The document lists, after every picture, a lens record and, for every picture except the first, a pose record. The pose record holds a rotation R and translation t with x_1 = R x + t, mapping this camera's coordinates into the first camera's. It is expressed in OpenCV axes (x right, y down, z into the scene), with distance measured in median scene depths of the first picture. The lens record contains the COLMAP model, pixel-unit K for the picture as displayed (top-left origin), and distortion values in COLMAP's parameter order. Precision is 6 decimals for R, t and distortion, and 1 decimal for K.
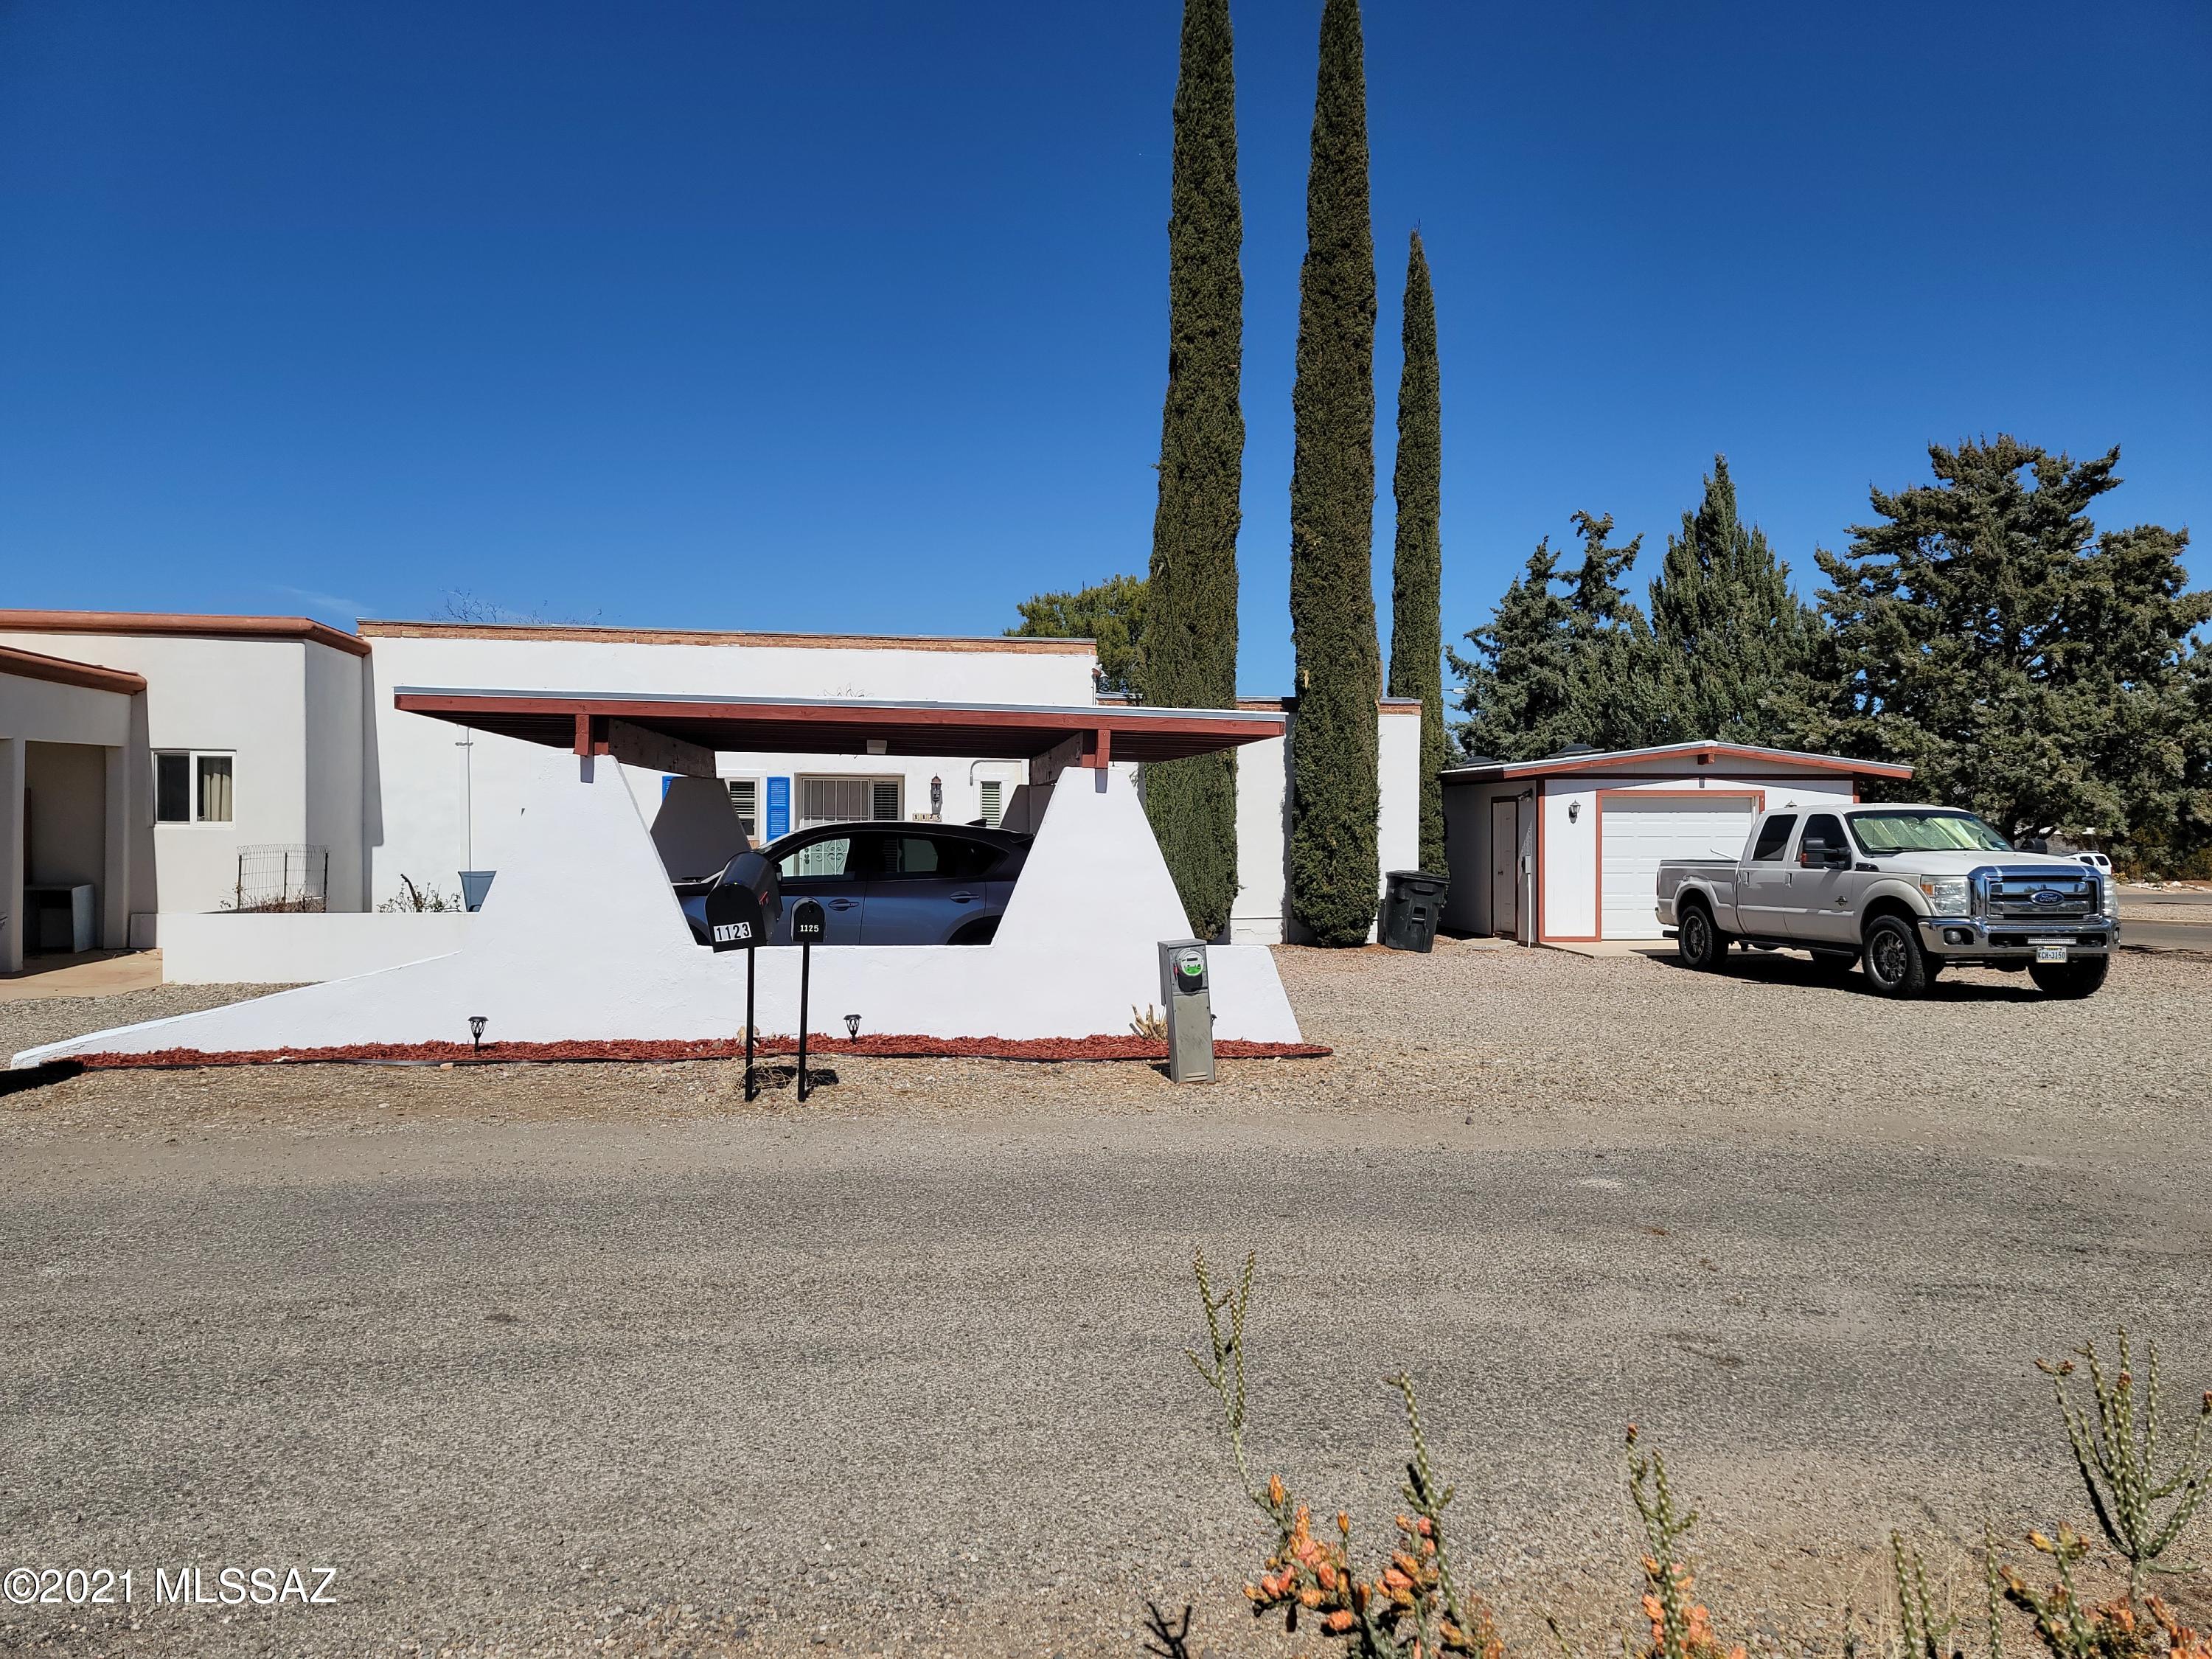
lens RADIAL K [[1612.4, 0, 1125.4], [0, 1612.4, 846.4], [0, 0, 1]] dist [0.067878, -0.035087]
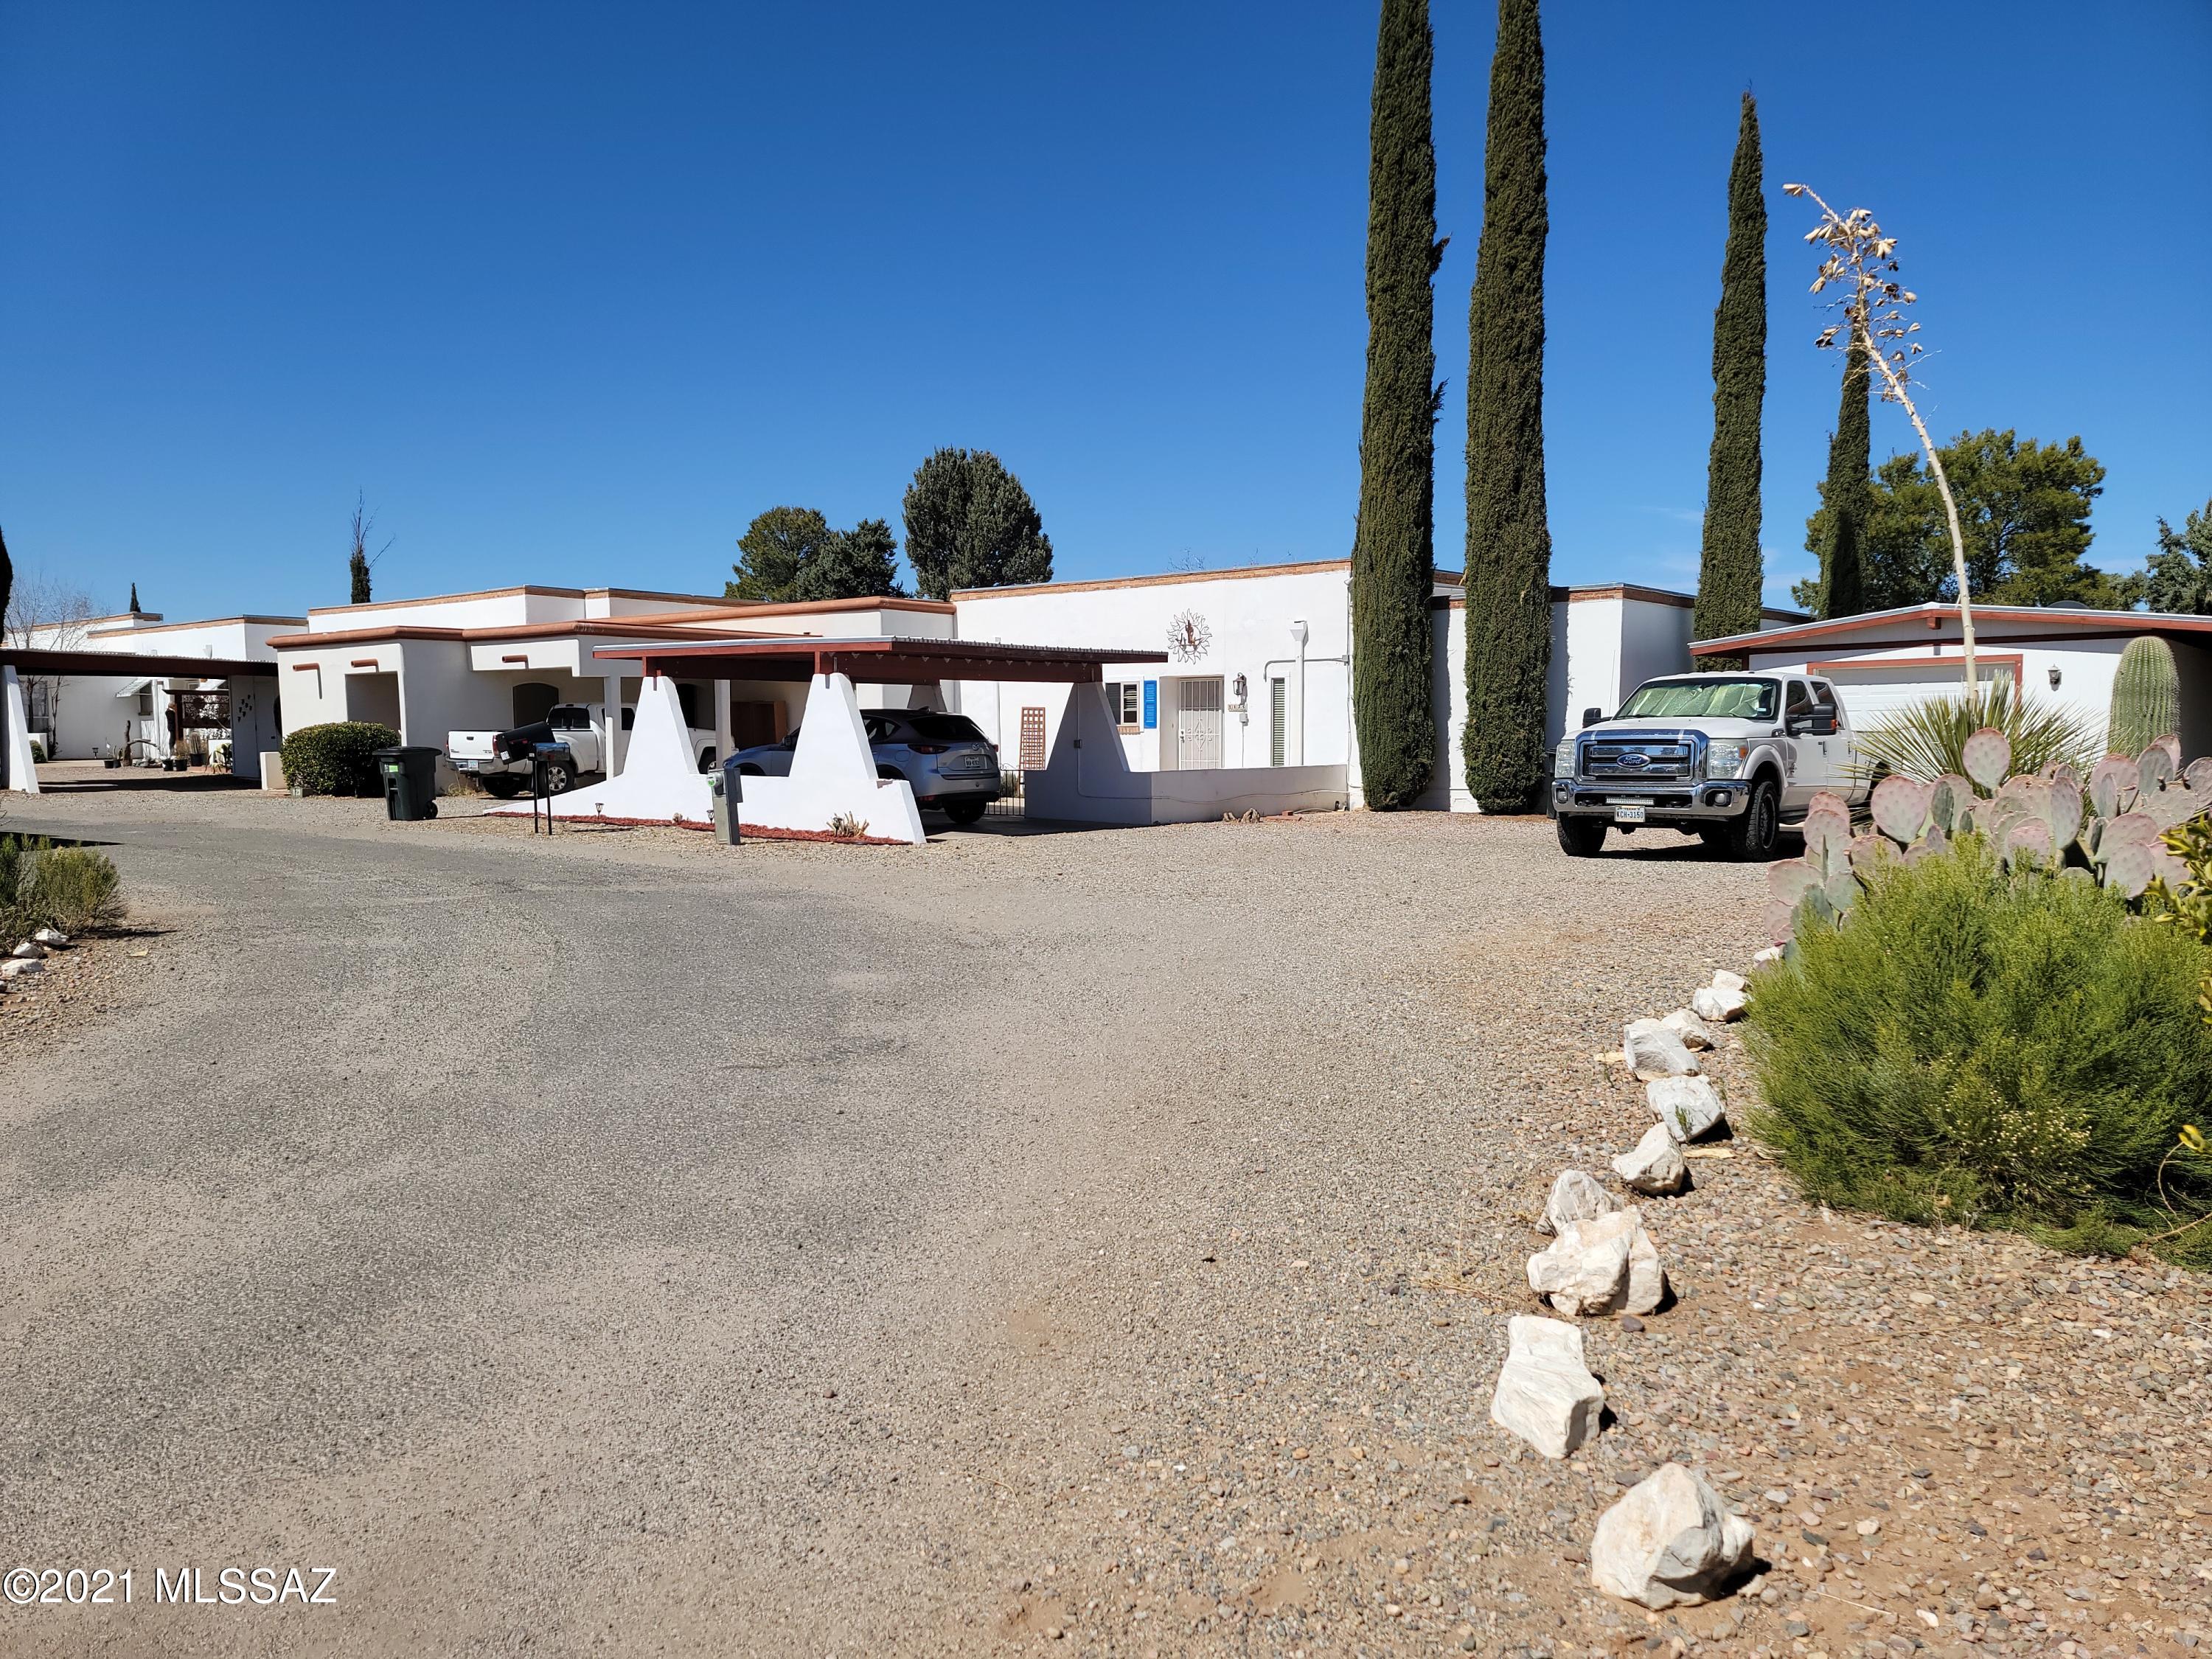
lens RADIAL K [[1612.4, 0, 1087.2], [0, 1612.4, 850.7], [0, 0, 1]] dist [0.067878, -0.035087]
pose [[0.662894, 0.045602, -0.747323, 0.796444], [0.000722, 0.998104, 0.061545, 0.017893], [0.748713, -0.041338, 0.661604, 0.035972]]
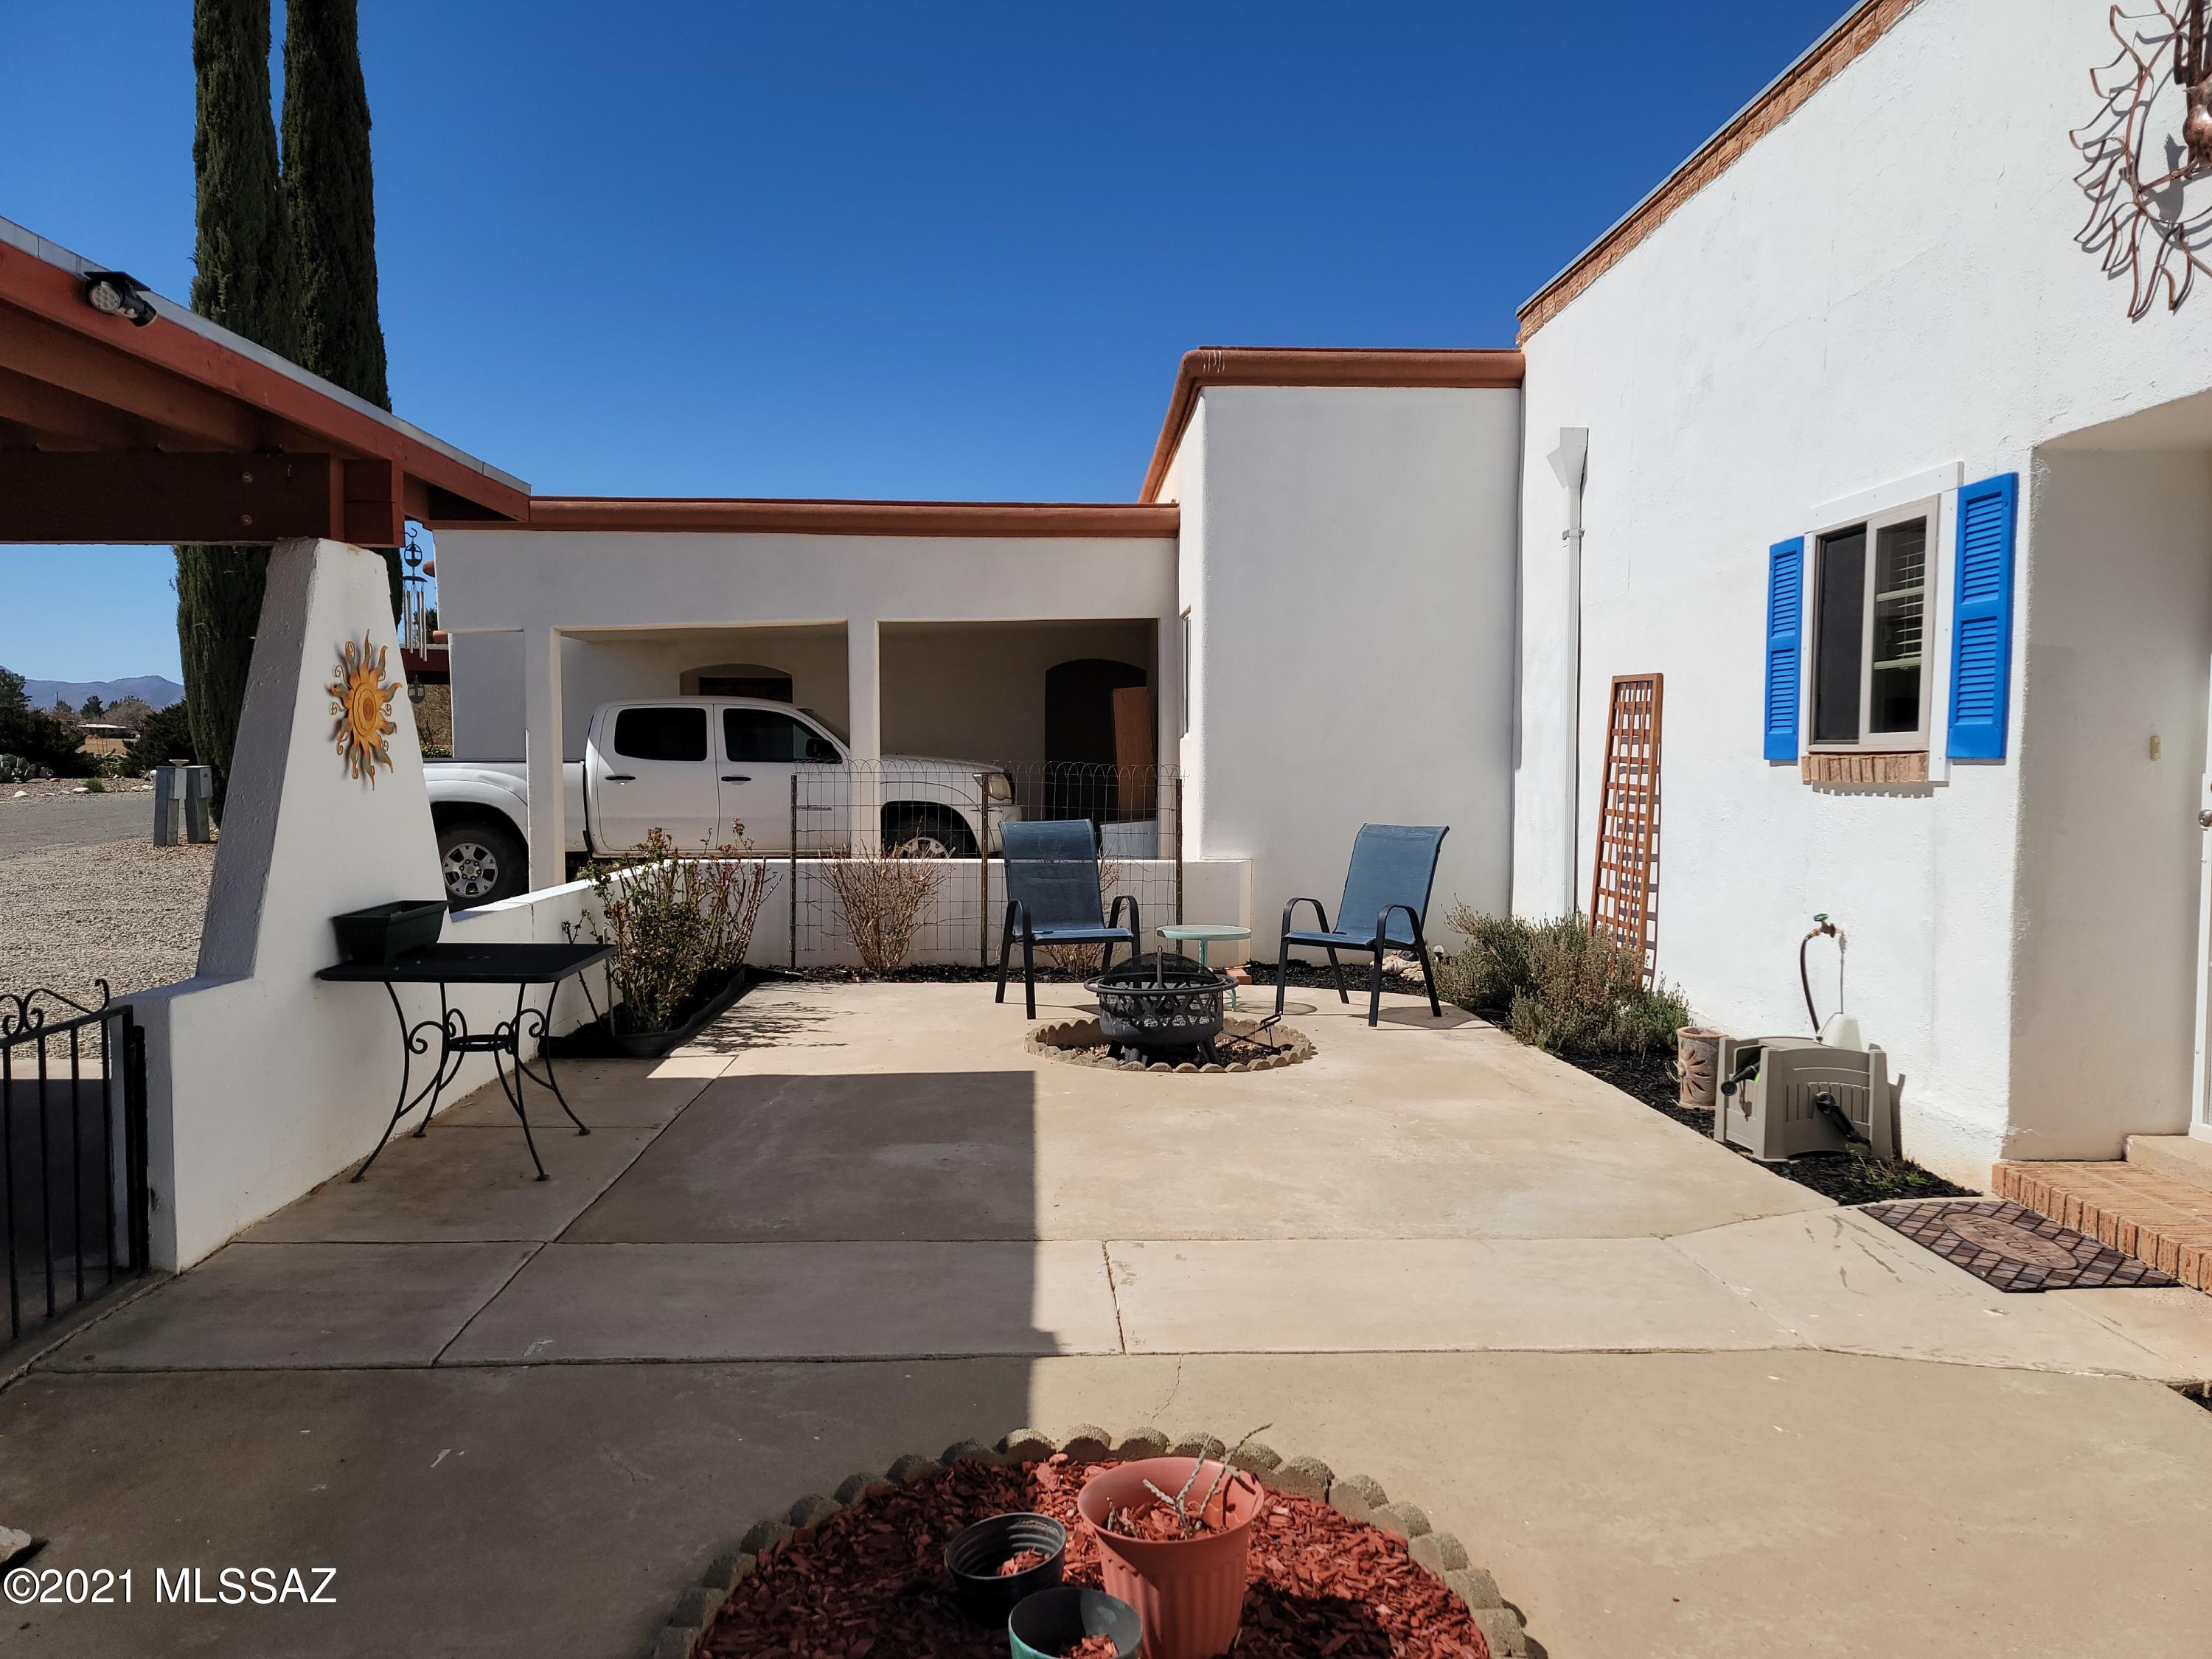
lens RADIAL K [[1612.4, 0, 1110.8], [0, 1612.4, 851.9], [0, 0, 1]] dist [0.067878, -0.035087]
pose [[-0.100259, 0.049232, -0.993743, 0.039703], [-0.014272, 0.998601, 0.050912, 0.000706], [0.994859, 0.019287, -0.099416, 0.901789]]
